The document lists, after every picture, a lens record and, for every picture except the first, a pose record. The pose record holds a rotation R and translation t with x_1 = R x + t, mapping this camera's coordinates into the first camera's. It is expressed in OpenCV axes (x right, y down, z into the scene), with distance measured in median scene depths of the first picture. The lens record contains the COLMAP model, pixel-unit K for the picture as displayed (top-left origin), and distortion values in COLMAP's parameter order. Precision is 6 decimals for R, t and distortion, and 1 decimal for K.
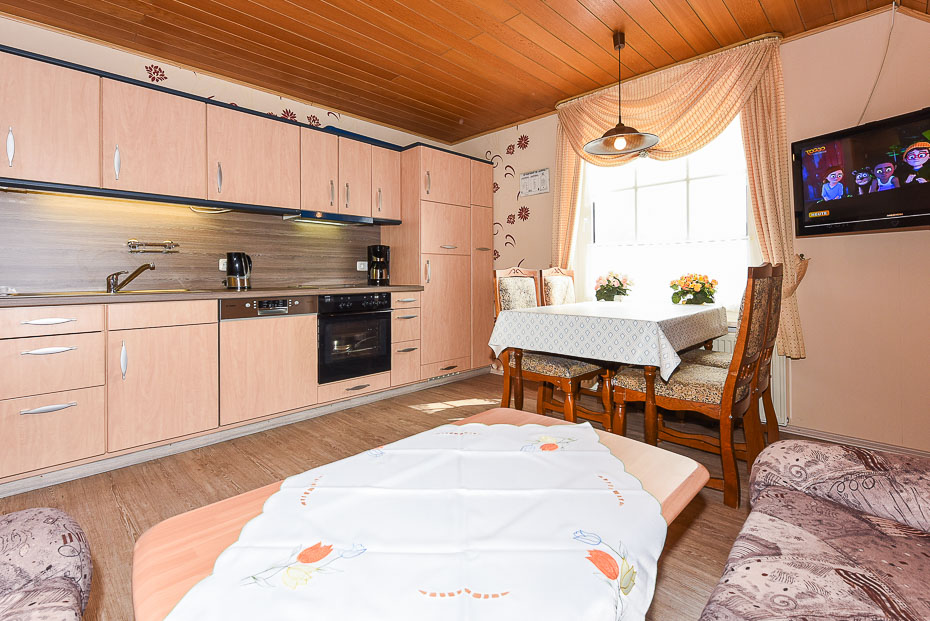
lens RADIAL K [[412.9, 0, 444.3], [0, 412.9, 275.2], [0, 0, 1]] dist [-0.001619, -0.000283]
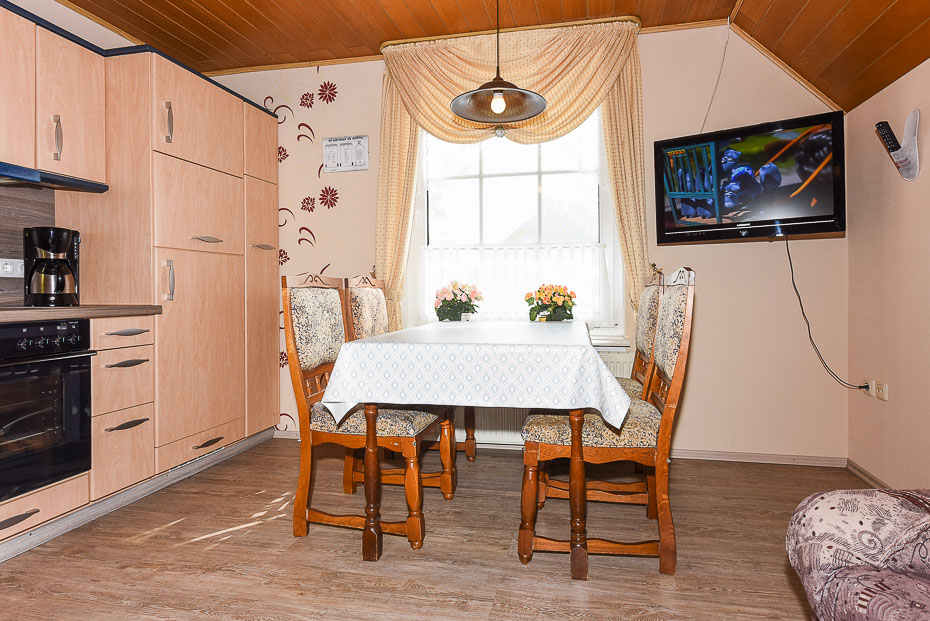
lens RADIAL K [[510.1, 0, 493.9], [0, 510.1, 292.6], [0, 0, 1]] dist [0.005152, -0.001442]
pose [[0.831119, -0.002725, 0.556089, -0.059694], [0.001948, 0.999996, 0.001989, 0.008347], [-0.556092, -0.000570, 0.831121, 0.173125]]
